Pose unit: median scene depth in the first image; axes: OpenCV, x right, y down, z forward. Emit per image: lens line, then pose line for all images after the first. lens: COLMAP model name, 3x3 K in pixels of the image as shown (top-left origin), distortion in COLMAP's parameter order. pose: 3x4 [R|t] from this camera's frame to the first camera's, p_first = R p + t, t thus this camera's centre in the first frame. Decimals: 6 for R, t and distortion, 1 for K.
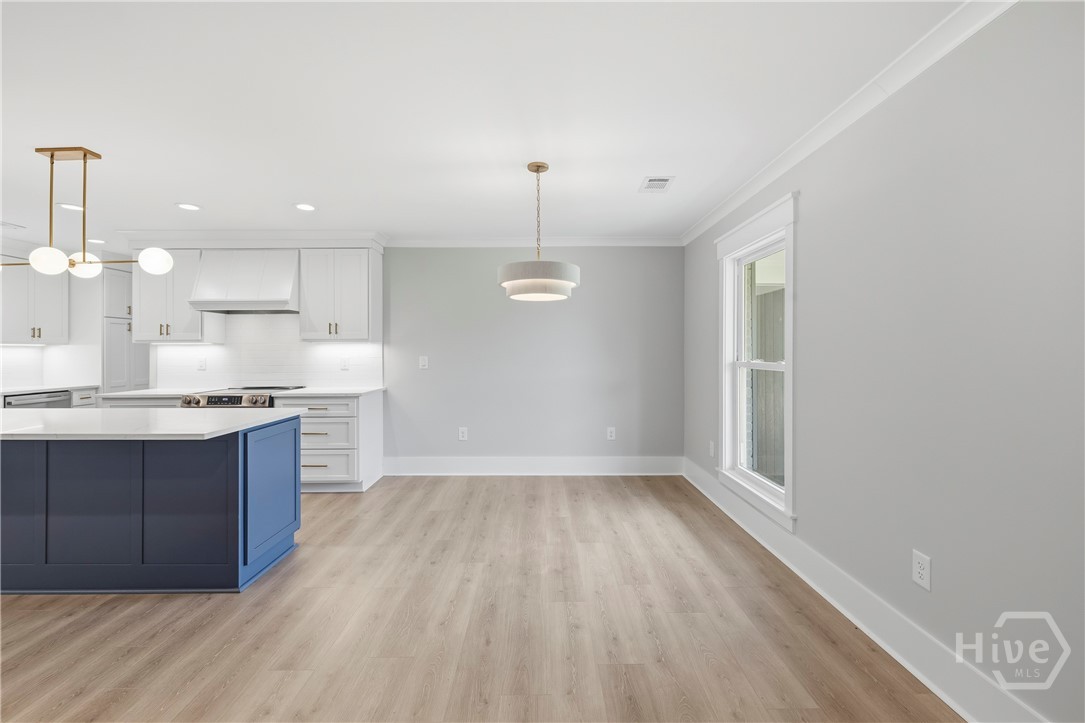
lens RADIAL K [[462.0, 0, 543.2], [0, 462.0, 348.7], [0, 0, 1]] dist [0.000902, -0.000355]
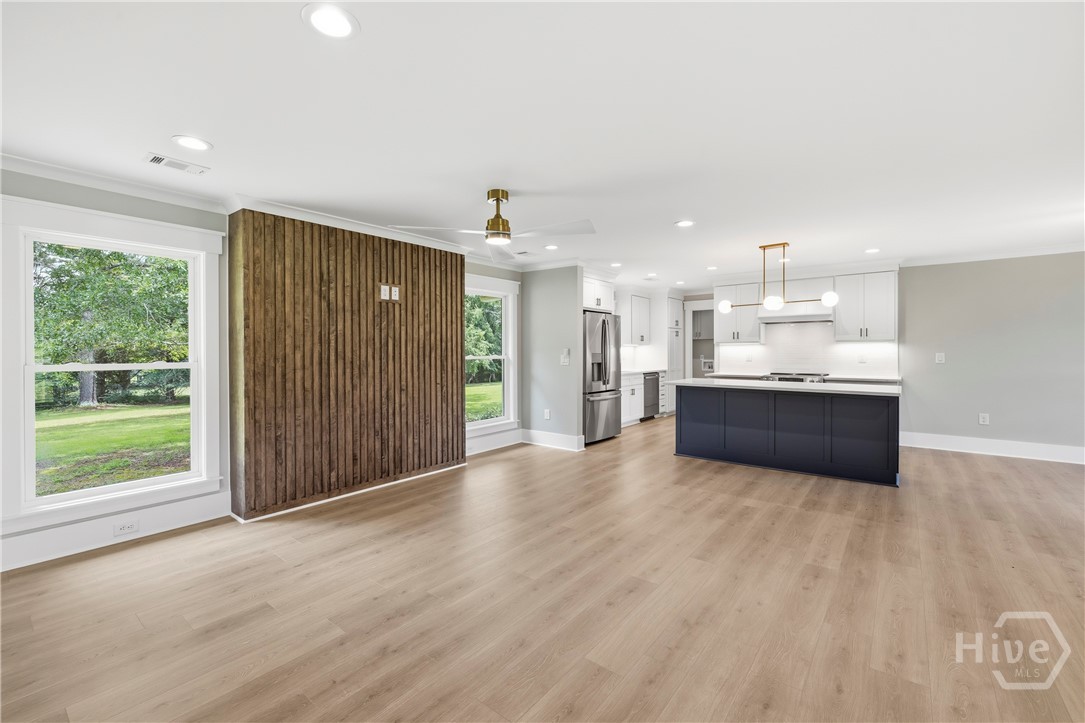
lens RADIAL K [[459.2, 0, 542.3], [0, 459.2, 352.2], [0, 0, 1]] dist [-0.000500, 0.000179]
pose [[0.782555, 0.004401, -0.622567, -0.396428], [0.003433, 0.999929, 0.011384, -0.003942], [0.622573, -0.011046, 0.782484, -0.743823]]
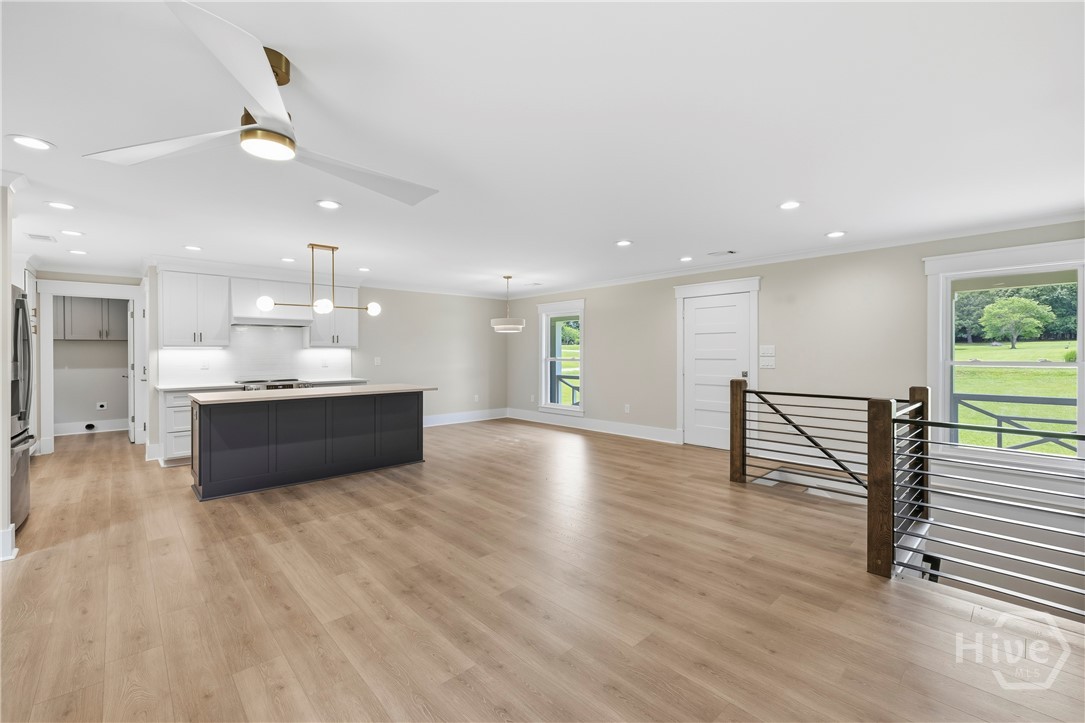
lens RADIAL K [[459.2, 0, 542.3], [0, 459.2, 352.2], [0, 0, 1]] dist [-0.000500, 0.000179]
pose [[0.736359, 0.001451, 0.676589, -1.095210], [-0.002030, 0.999998, 0.000065, -0.002267], [-0.676588, -0.001422, 0.736361, -0.644274]]
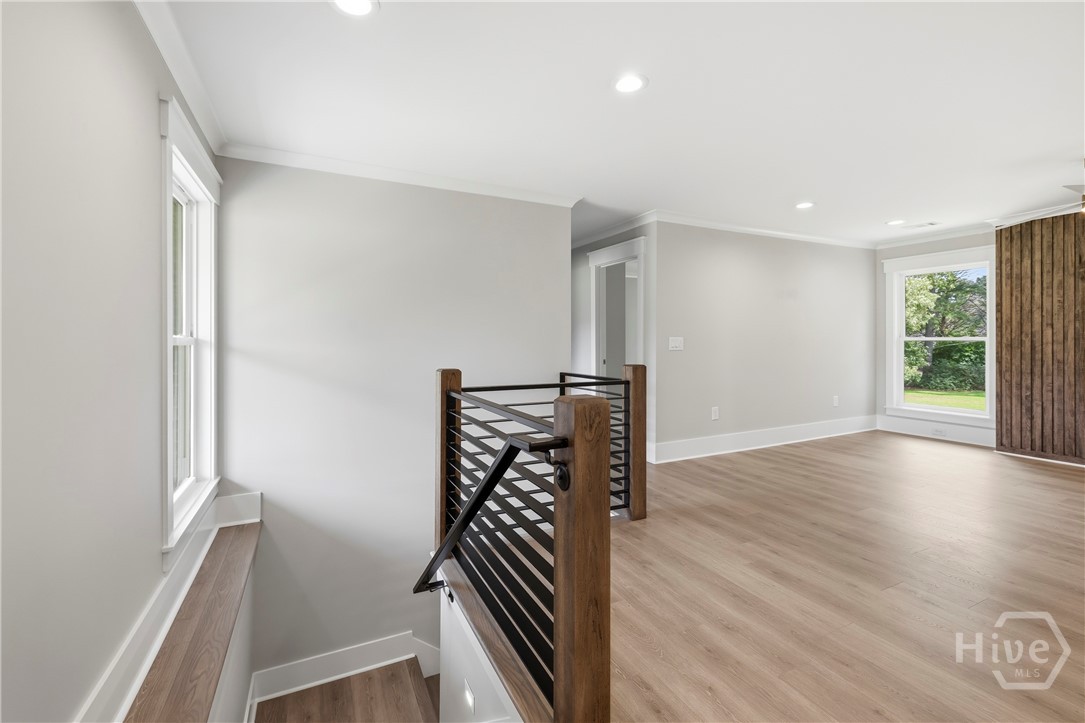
lens RADIAL K [[464.1, 0, 541.7], [0, 464.1, 337.4], [0, 0, 1]] dist [0.001017, 0.000075]
pose [[-0.899636, 0.003584, -0.436626, 0.233590], [0.008349, 0.999925, -0.008996, 0.025917], [0.436561, -0.011738, -0.899598, 0.167180]]
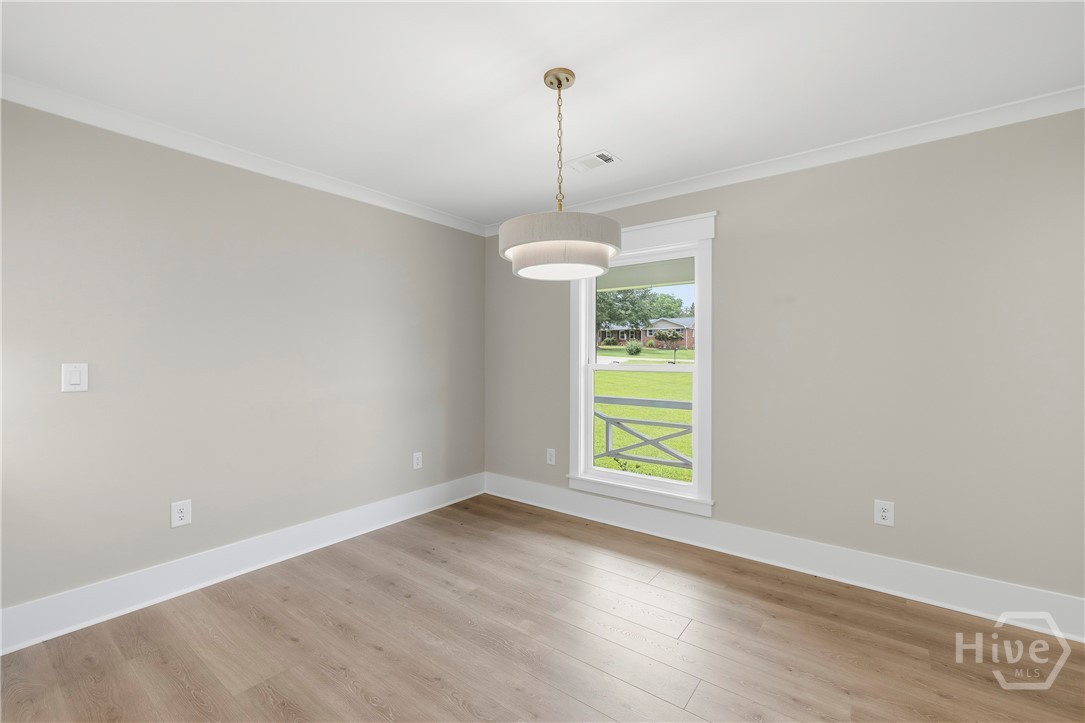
lens RADIAL K [[459.0, 0, 540.6], [0, 459.0, 351.0], [0, 0, 1]] dist [-0.003129, 0.000216]
pose [[0.611096, 0.008008, 0.791516, -0.407104], [-0.005561, 0.999968, -0.005823, 0.005132], [-0.791537, -0.000844, 0.611121, 0.451038]]
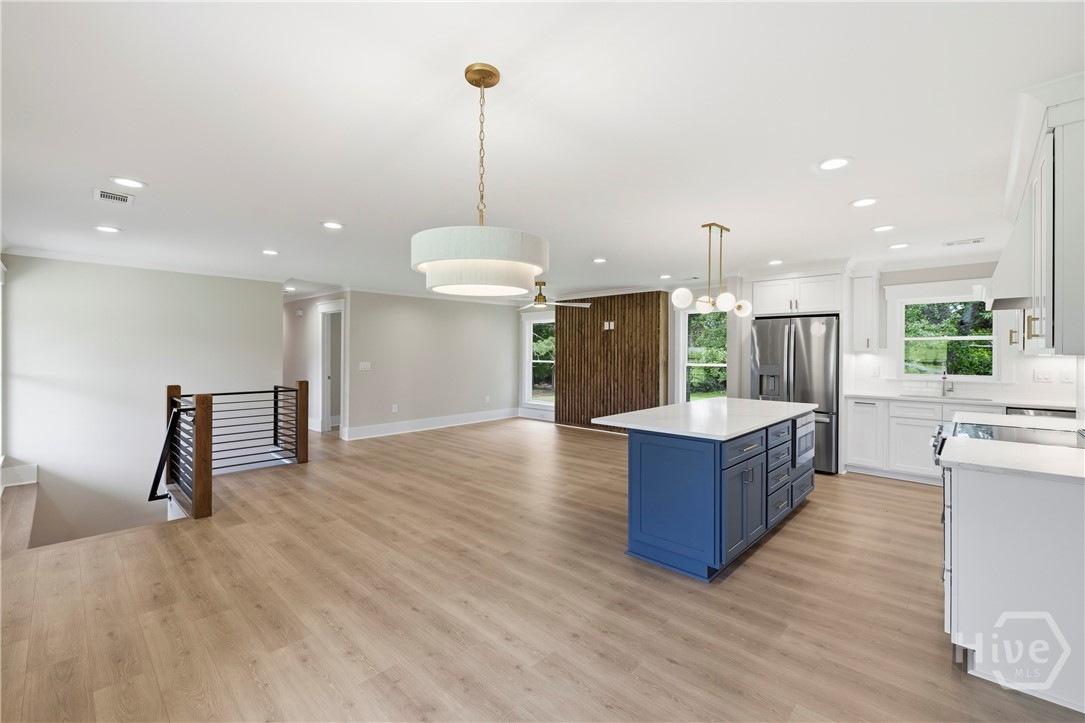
lens RADIAL K [[459.2, 0, 542.3], [0, 459.2, 352.2], [0, 0, 1]] dist [-0.000500, 0.000179]
pose [[-0.690678, 0.002441, -0.723159, 0.271712], [0.003123, 0.999995, 0.000393, -0.022665], [0.723156, -0.001987, -0.690682, 1.081705]]
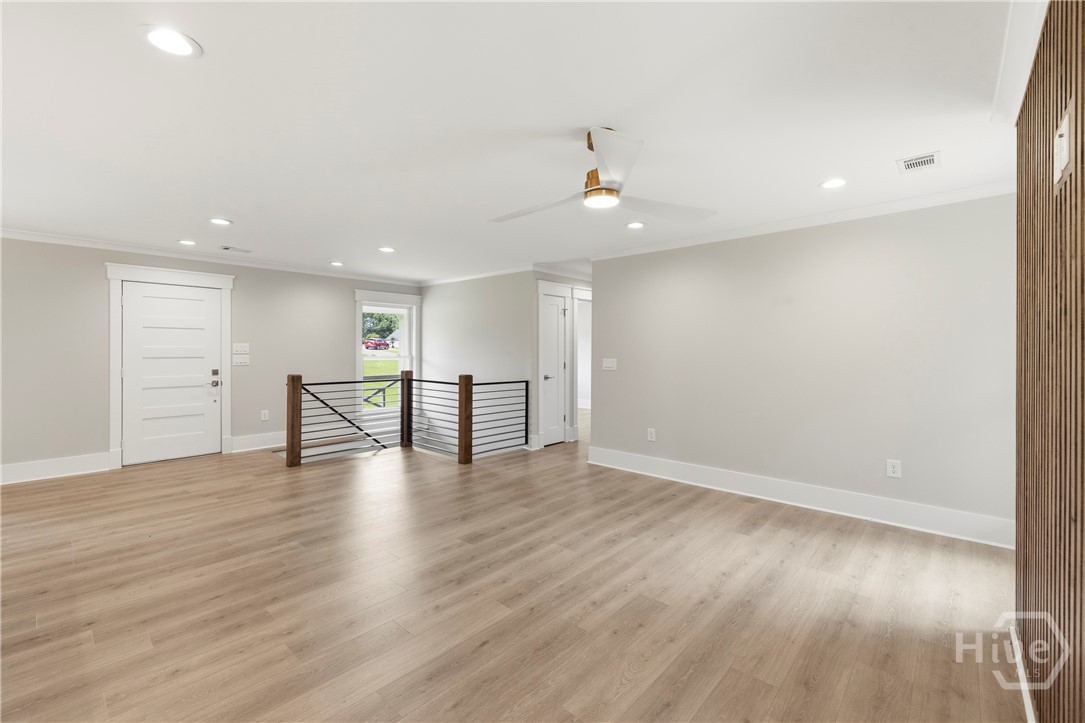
lens RADIAL K [[459.0, 0, 540.6], [0, 459.0, 351.0], [0, 0, 1]] dist [-0.003129, 0.000216]
pose [[-0.736564, -0.000175, 0.676368, -1.335867], [-0.004068, 0.999983, -0.004172, 0.001080], [-0.676356, -0.005824, -0.736552, 0.367904]]
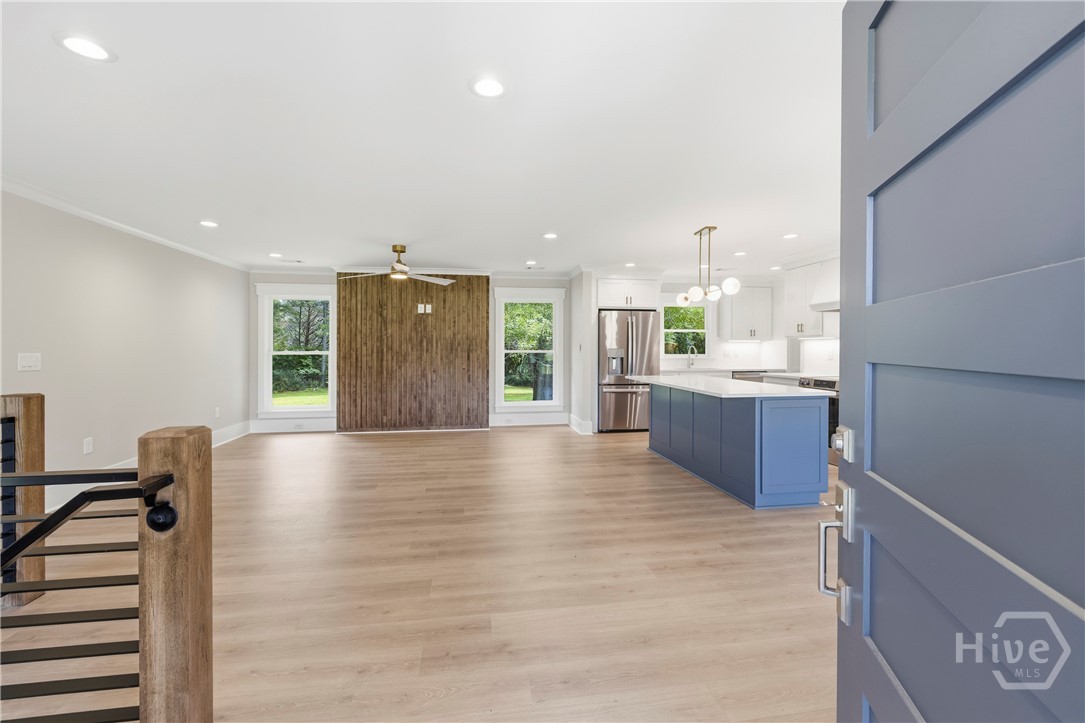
lens RADIAL K [[459.2, 0, 542.3], [0, 459.2, 352.2], [0, 0, 1]] dist [-0.000500, 0.000179]
pose [[0.151196, 0.010896, -0.988444, 0.411668], [0.004672, 0.999920, 0.011737, 0.010244], [0.988493, -0.006393, 0.151133, 0.081719]]
